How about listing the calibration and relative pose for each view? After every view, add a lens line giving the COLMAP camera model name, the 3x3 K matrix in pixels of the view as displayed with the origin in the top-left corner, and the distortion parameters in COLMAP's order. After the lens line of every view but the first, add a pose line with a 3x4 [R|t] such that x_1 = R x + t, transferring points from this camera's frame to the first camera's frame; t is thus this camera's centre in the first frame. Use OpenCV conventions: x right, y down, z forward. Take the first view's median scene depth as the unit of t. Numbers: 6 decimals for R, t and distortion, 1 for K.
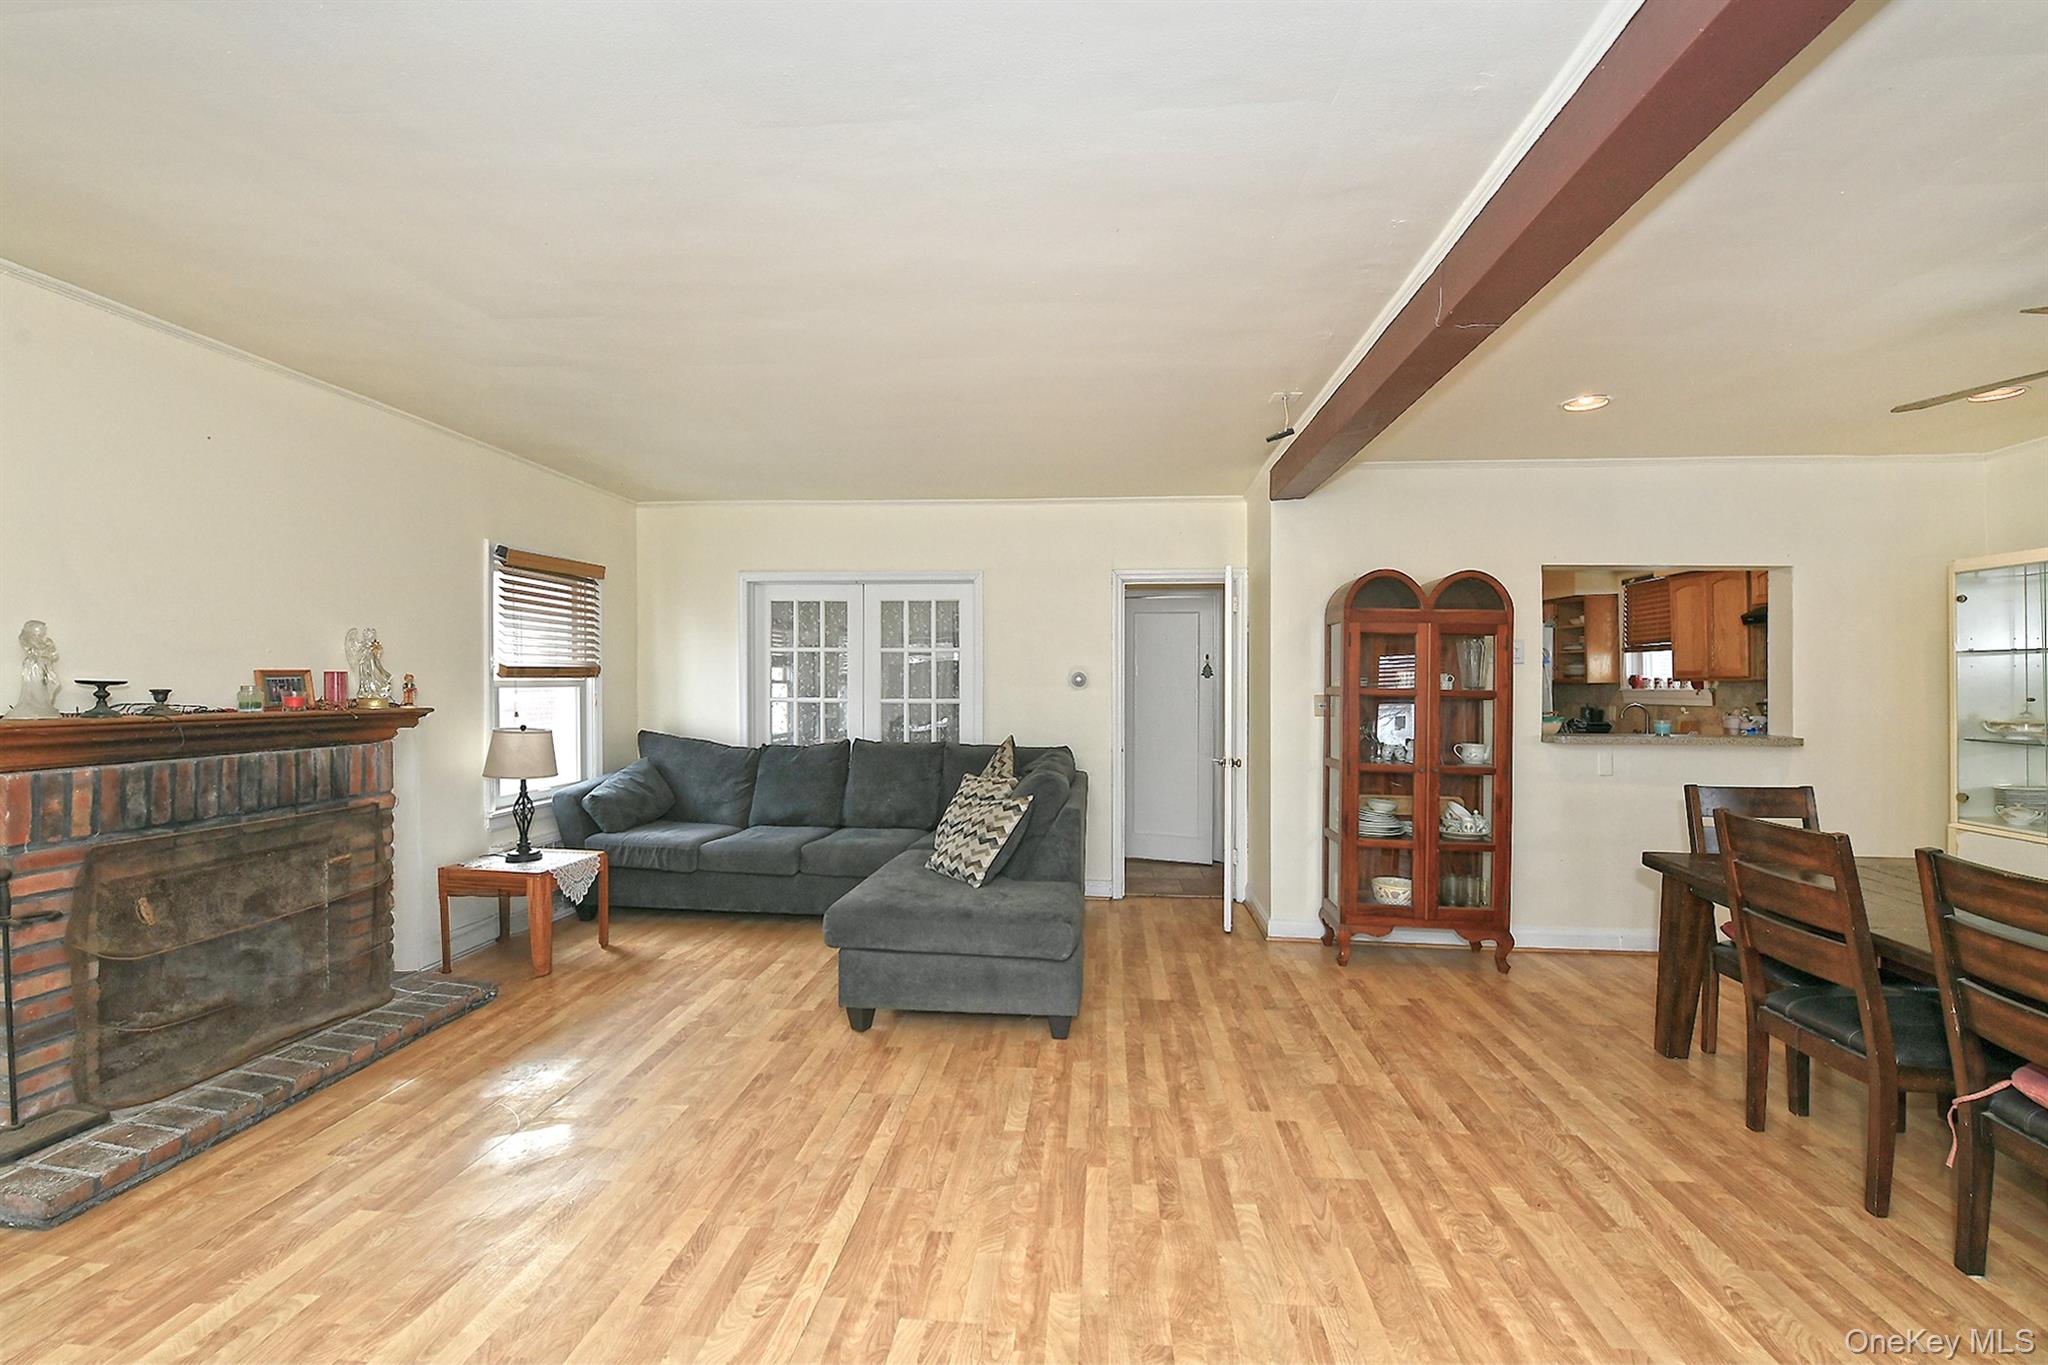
lens RADIAL K [[795.2, 0, 1024.0], [0, 795.2, 700.9], [0, 0, 1]] dist [-0.006481, -0.001034]
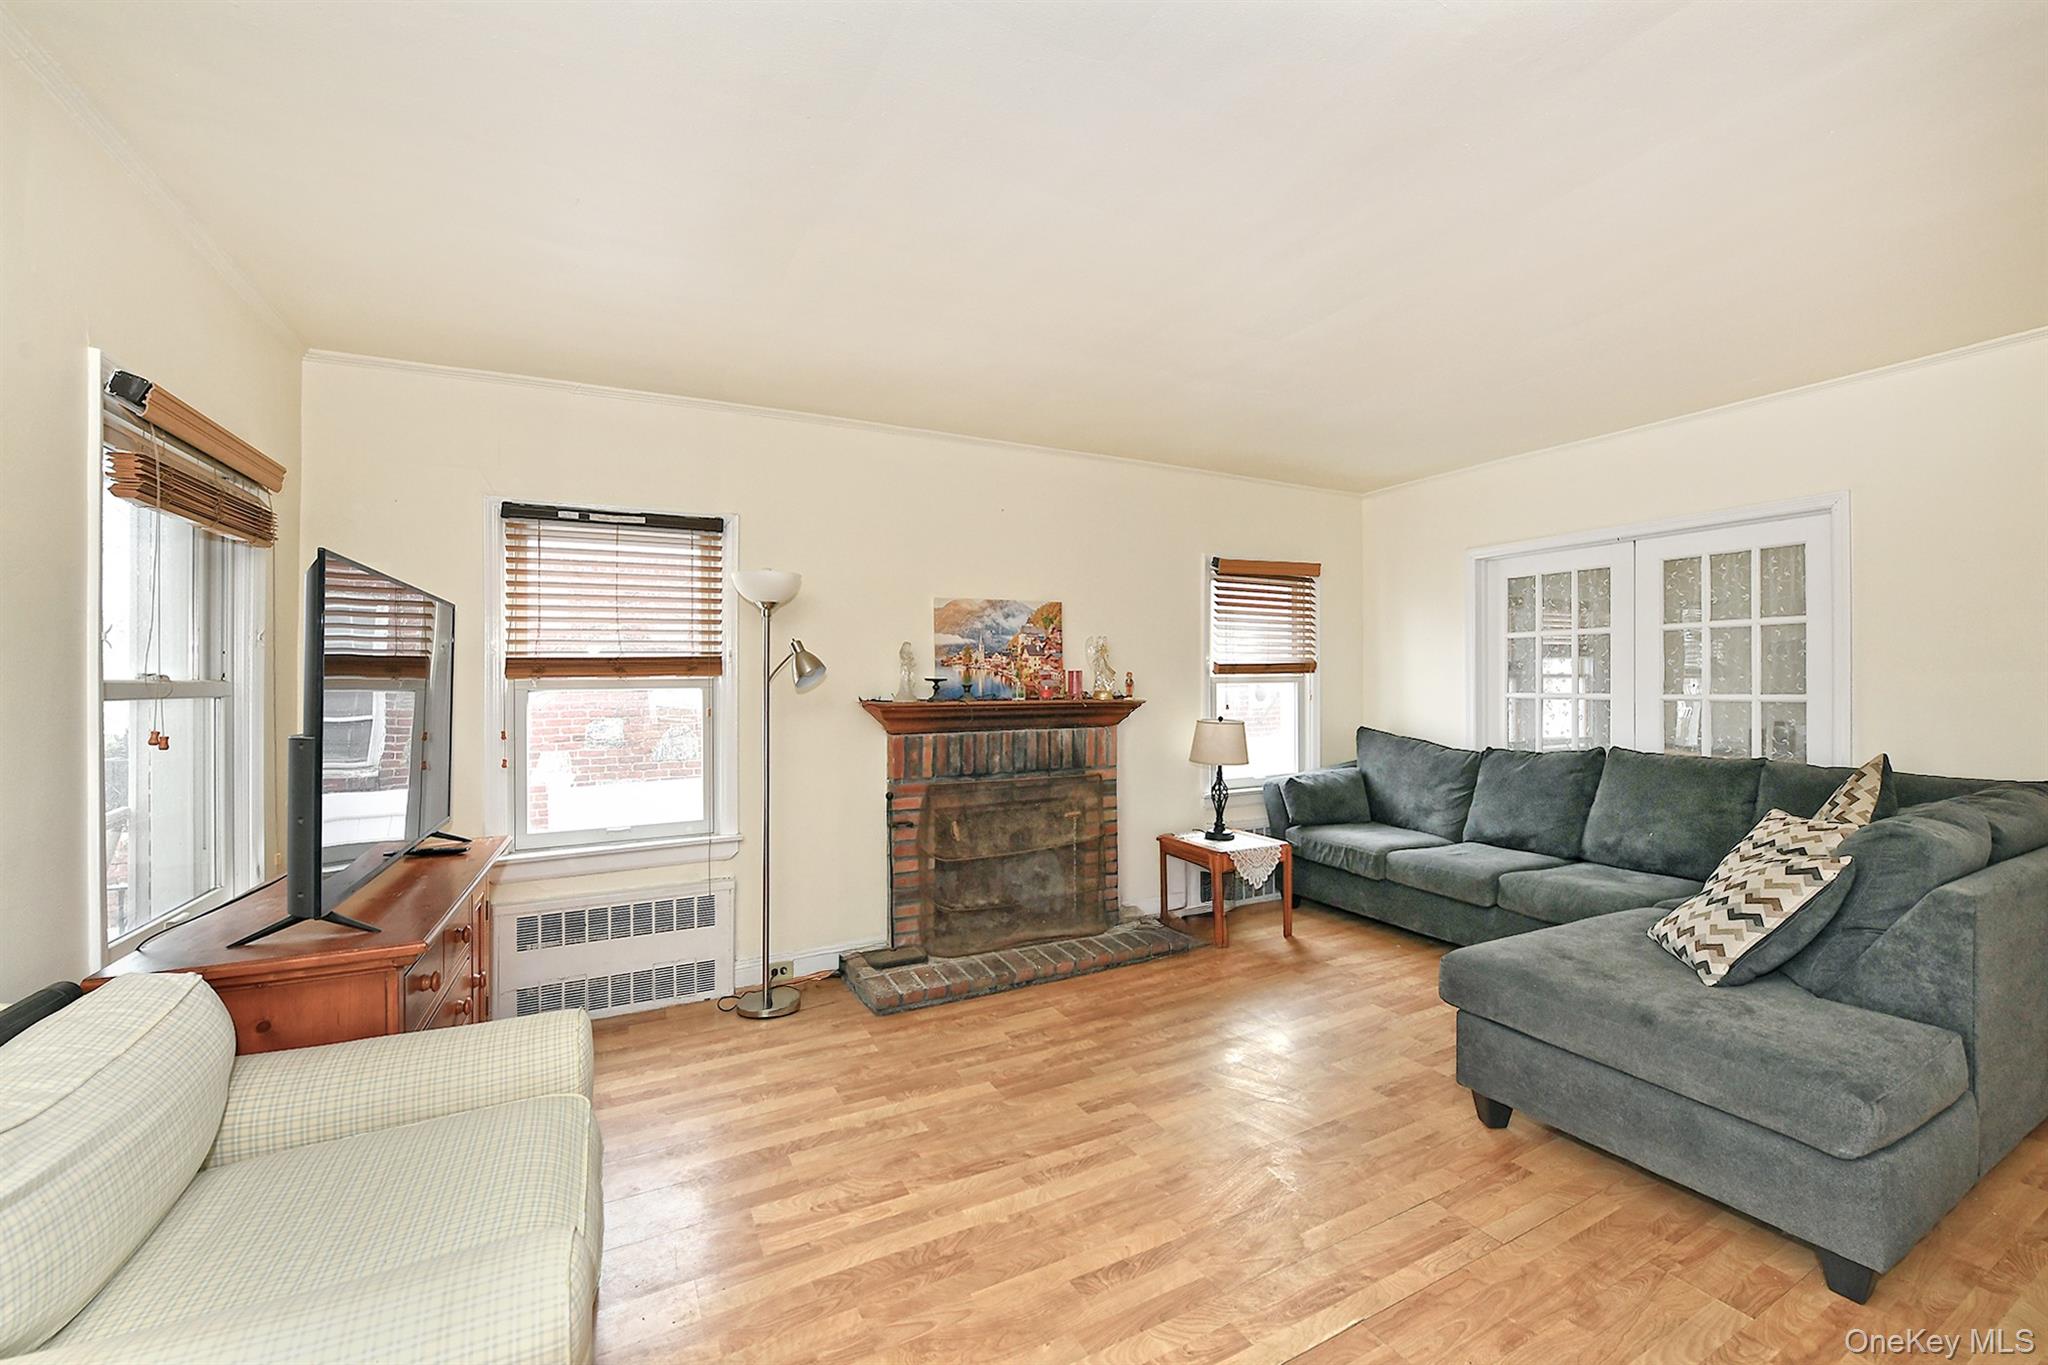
lens RADIAL K [[795.2, 0, 1028.5], [0, 795.2, 692.0], [0, 0, 1]] dist [-0.006481, -0.001034]
pose [[0.555536, -0.001816, -0.831491, 0.182541], [-0.007337, 0.999948, -0.007087, 0.008499], [0.831460, 0.010038, 0.555493, 0.210128]]
